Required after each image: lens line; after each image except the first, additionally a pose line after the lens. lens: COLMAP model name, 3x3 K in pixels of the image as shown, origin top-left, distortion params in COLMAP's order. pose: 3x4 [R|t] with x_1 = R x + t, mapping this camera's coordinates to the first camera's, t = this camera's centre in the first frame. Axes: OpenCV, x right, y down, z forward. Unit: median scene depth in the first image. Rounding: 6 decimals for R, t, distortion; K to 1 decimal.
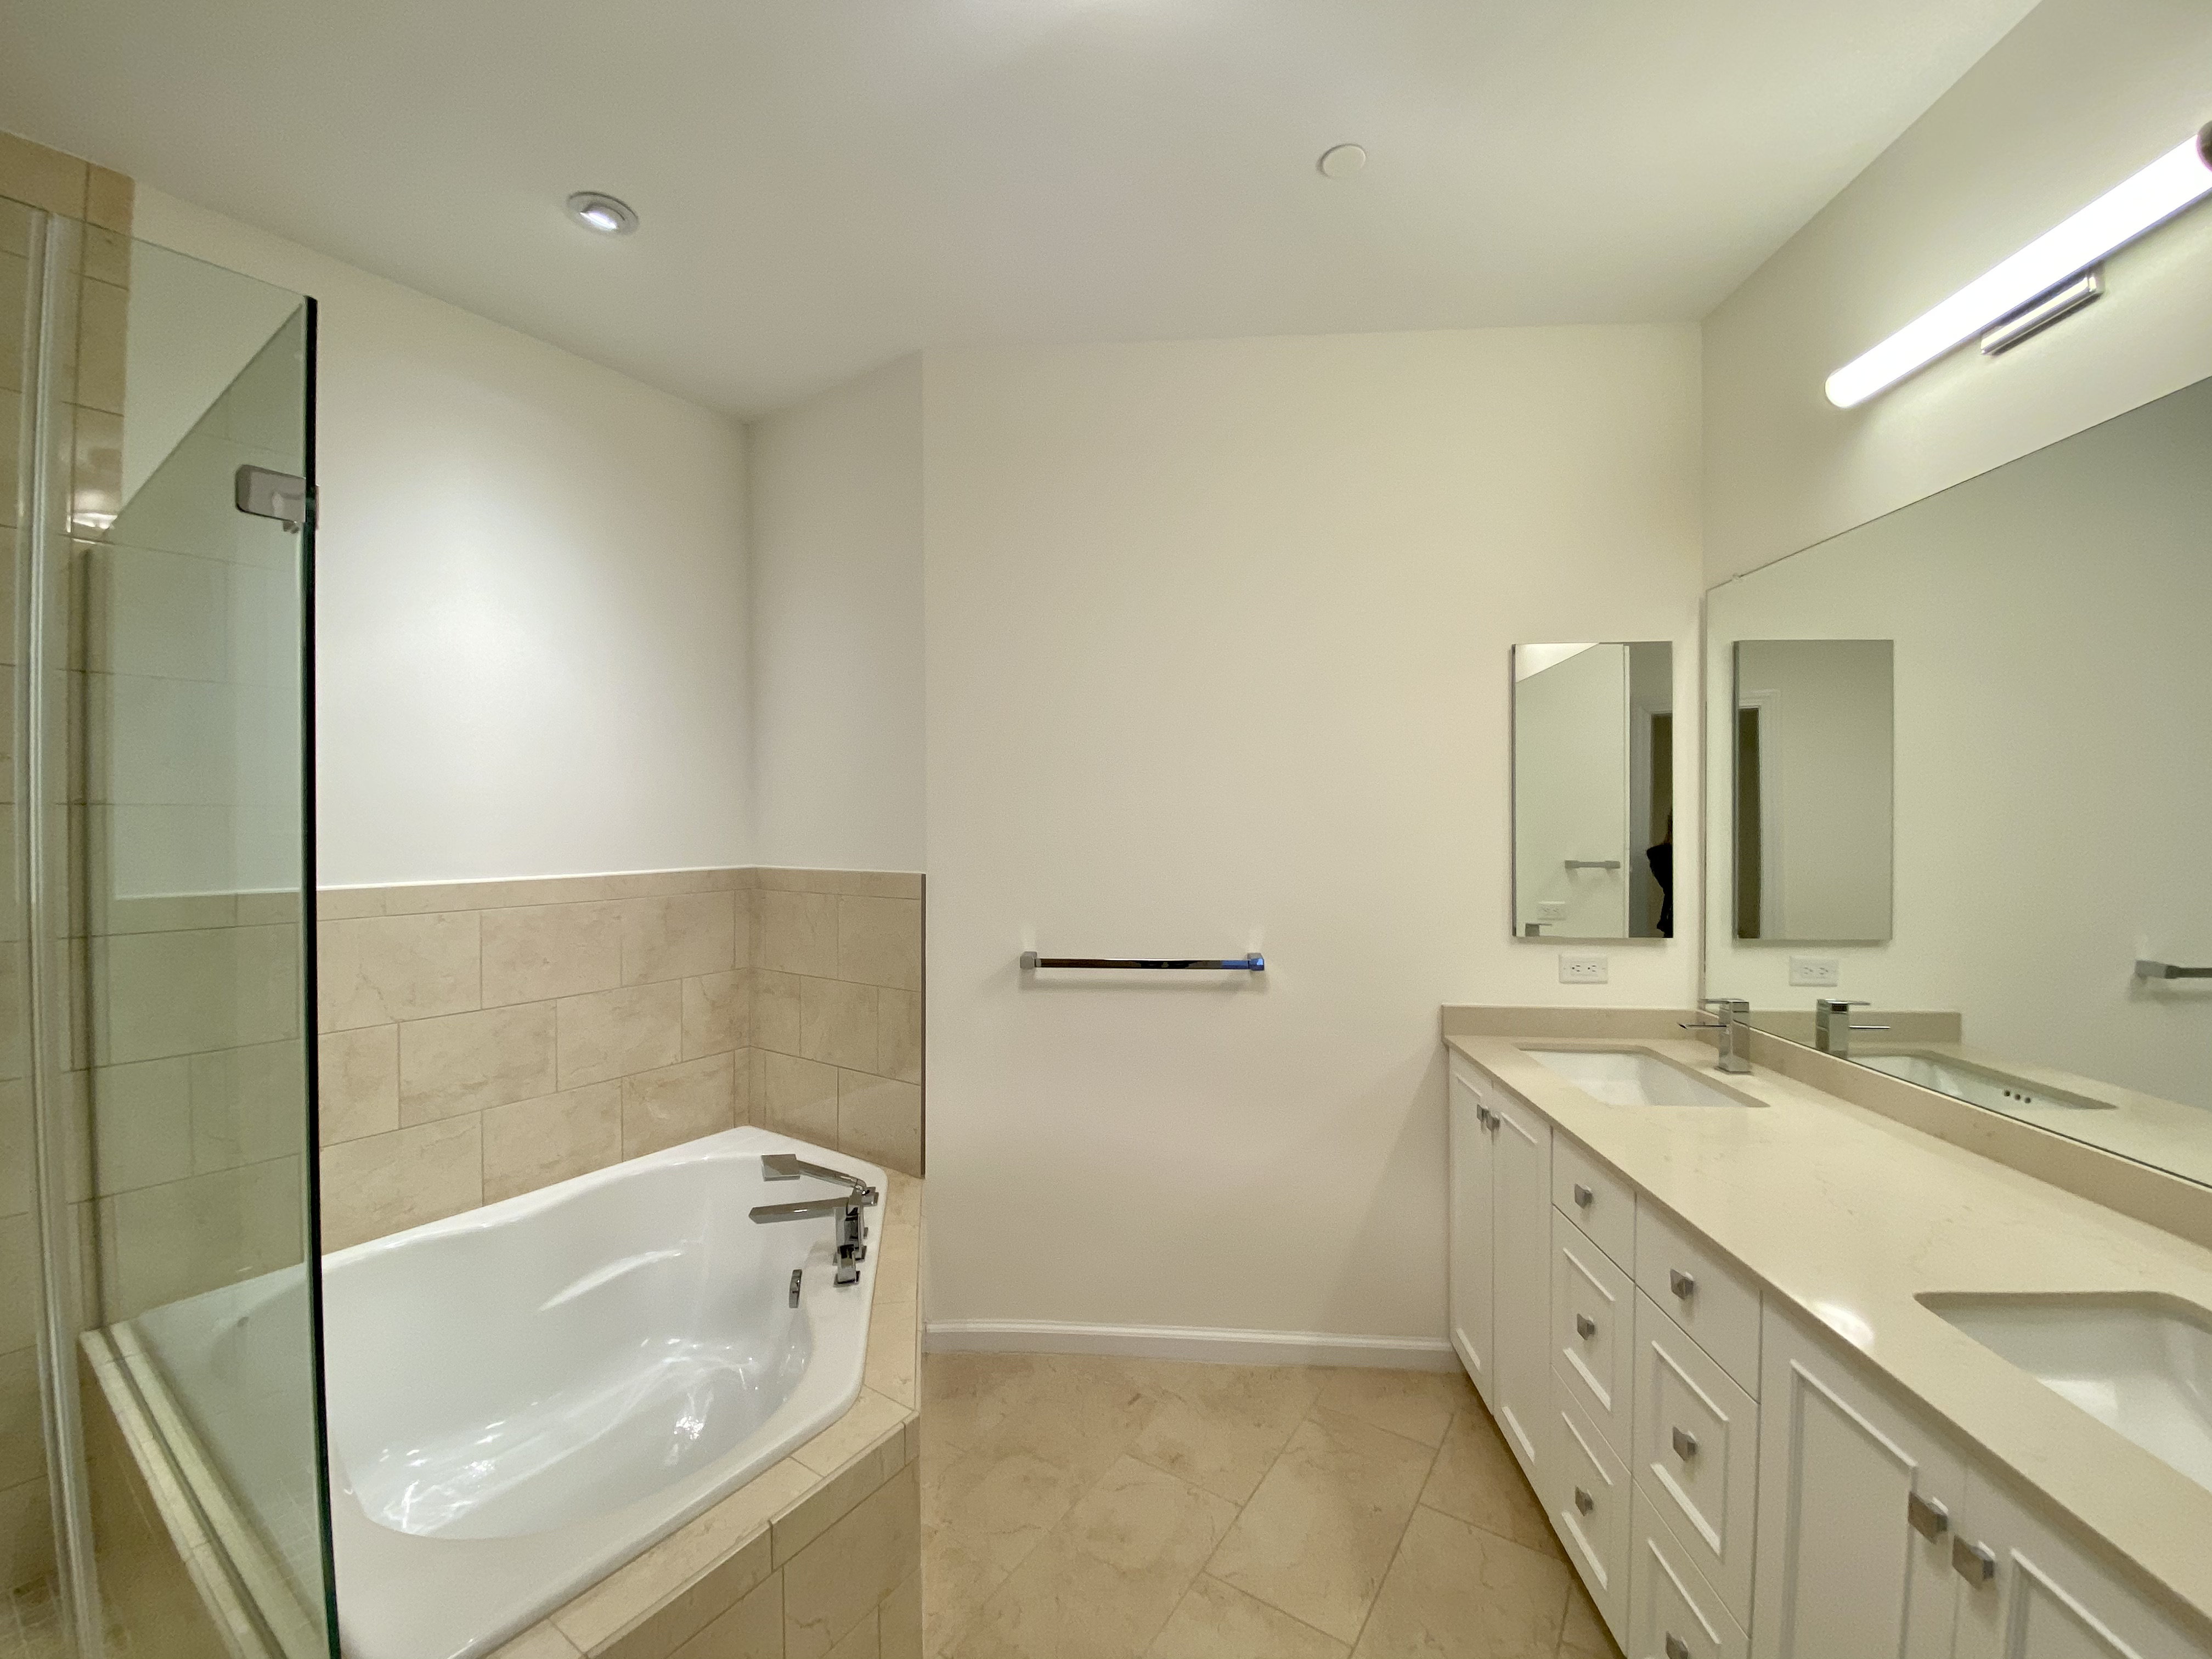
lens RADIAL K [[892.8, 0, 1103.8], [0, 892.8, 832.1], [0, 0, 1]] dist [-0.002045, -0.001075]
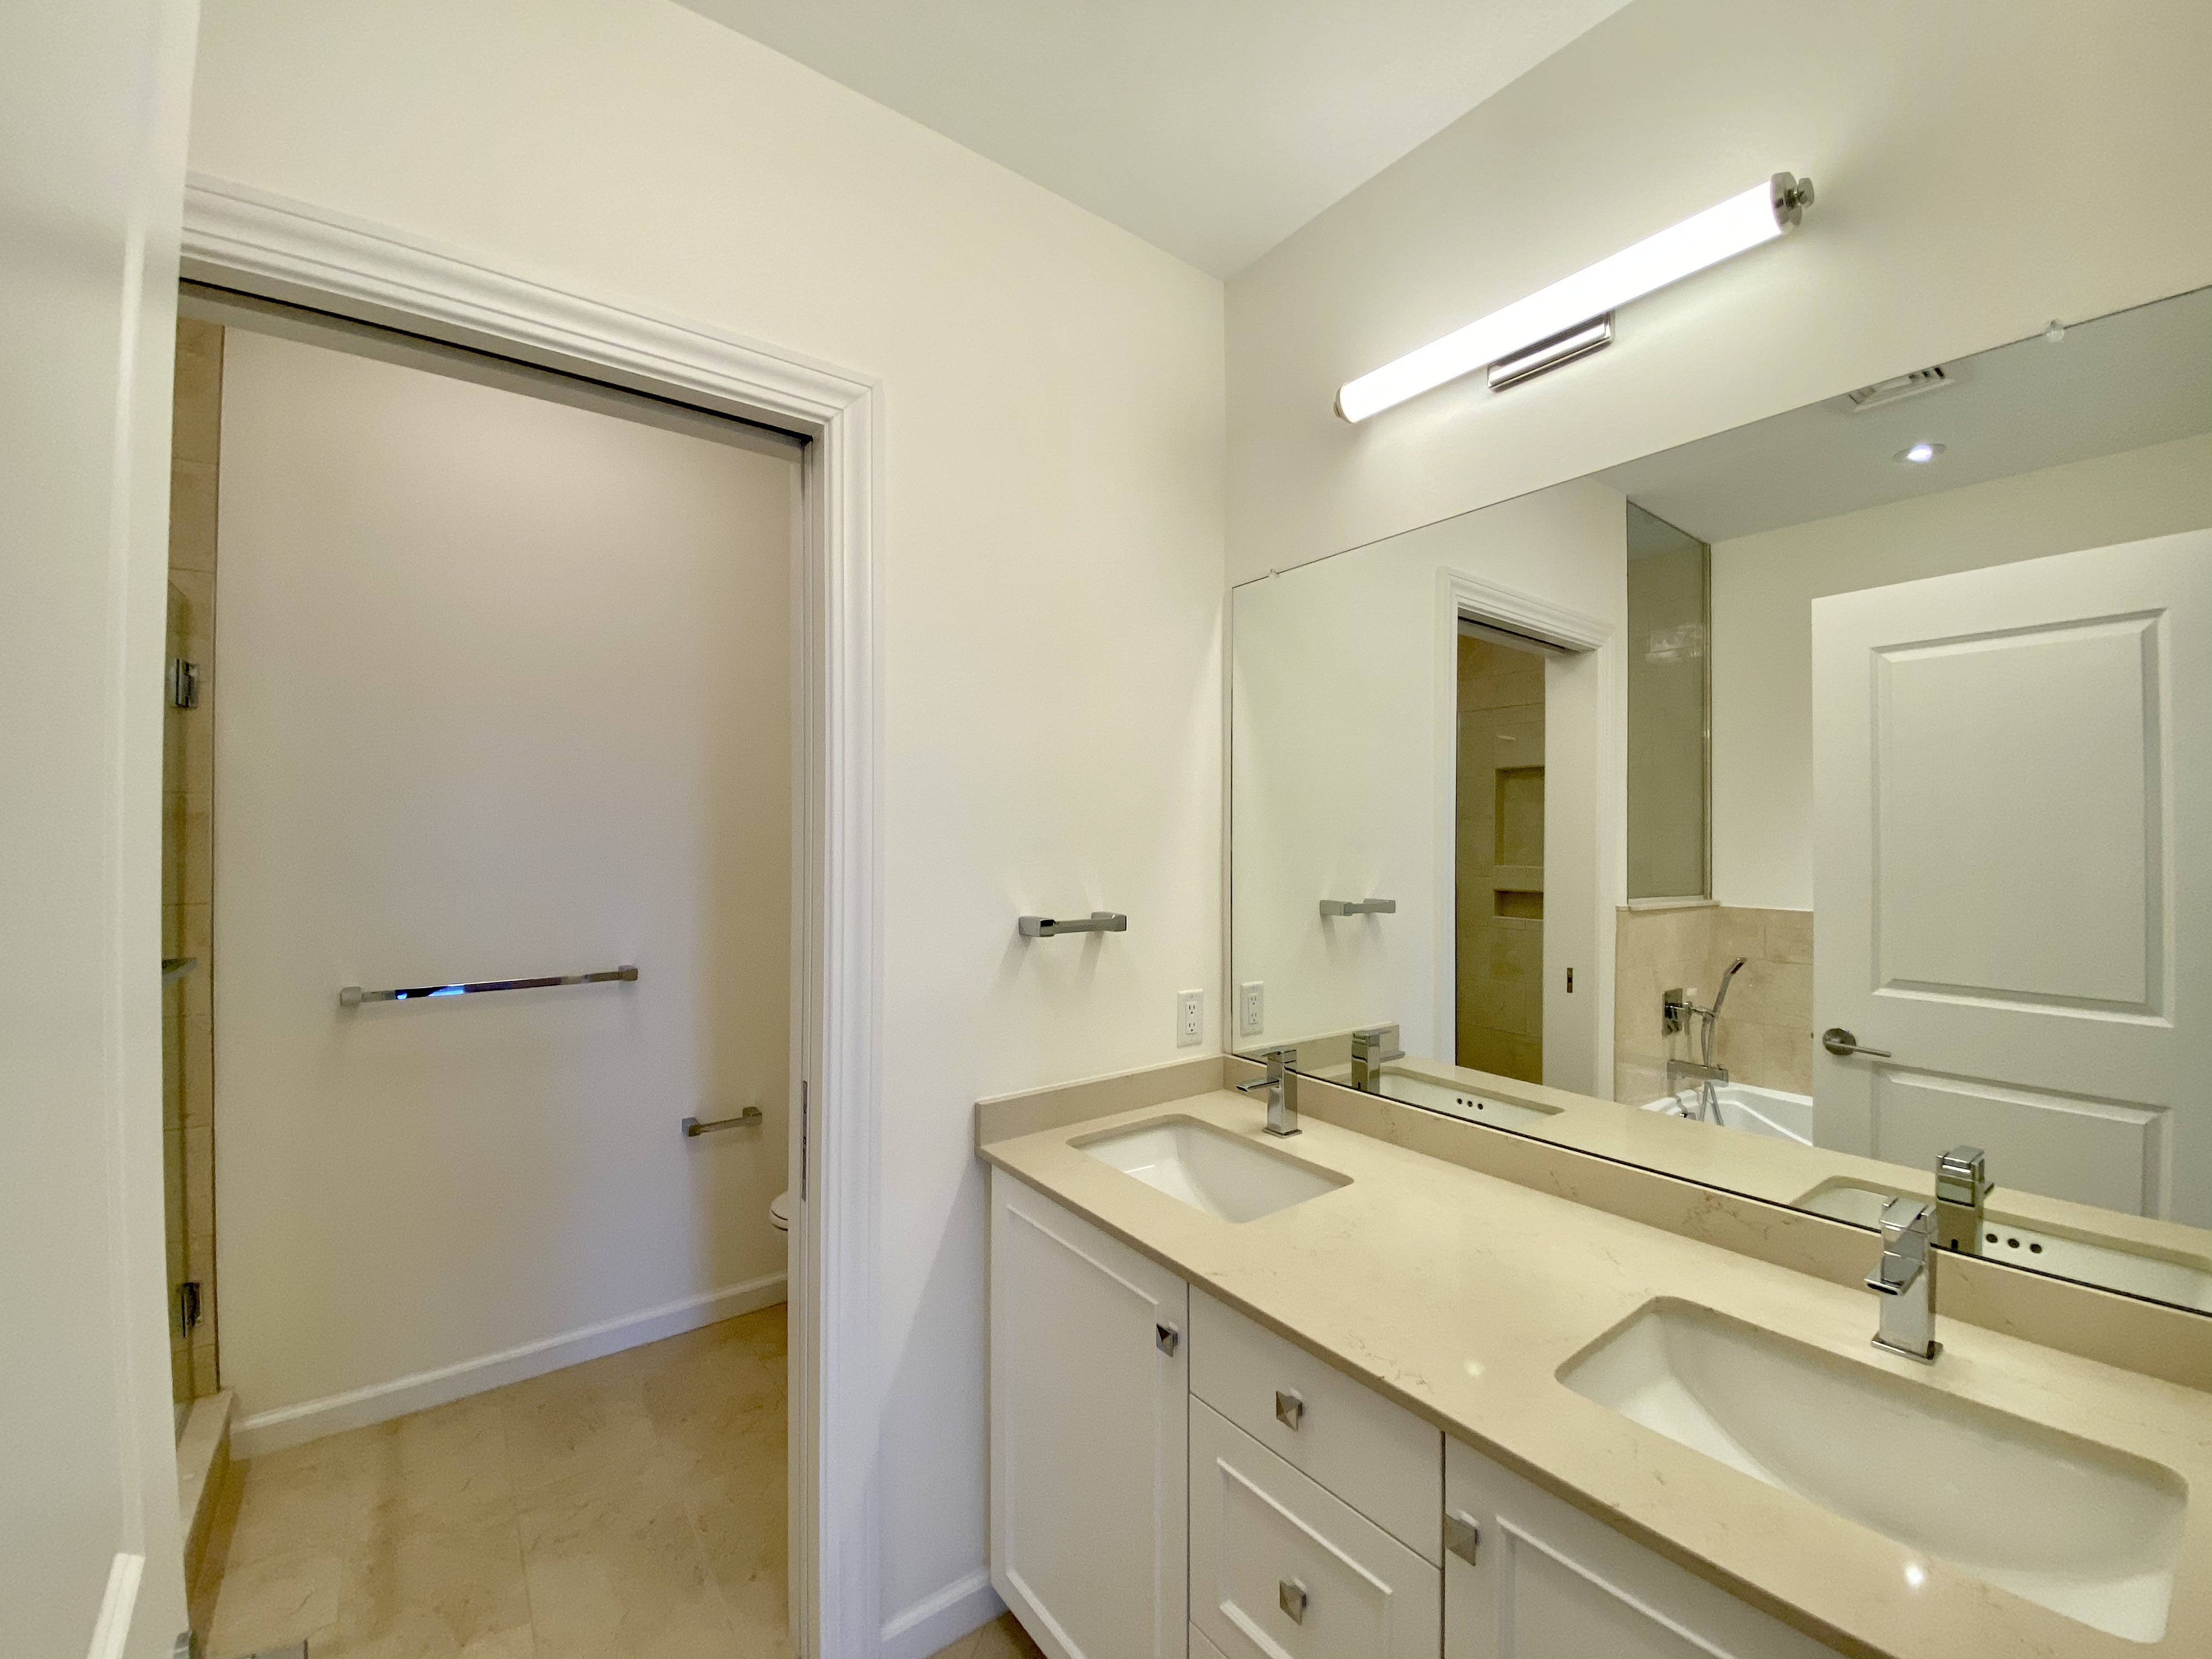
lens RADIAL K [[892.8, 0, 1104.9], [0, 892.8, 838.7], [0, 0, 1]] dist [-0.002045, -0.001075]
pose [[0.762592, 0.006098, 0.646851, -0.002243], [-0.001317, 0.999968, -0.007875, -0.011760], [-0.646879, 0.005153, 0.762576, 0.477056]]
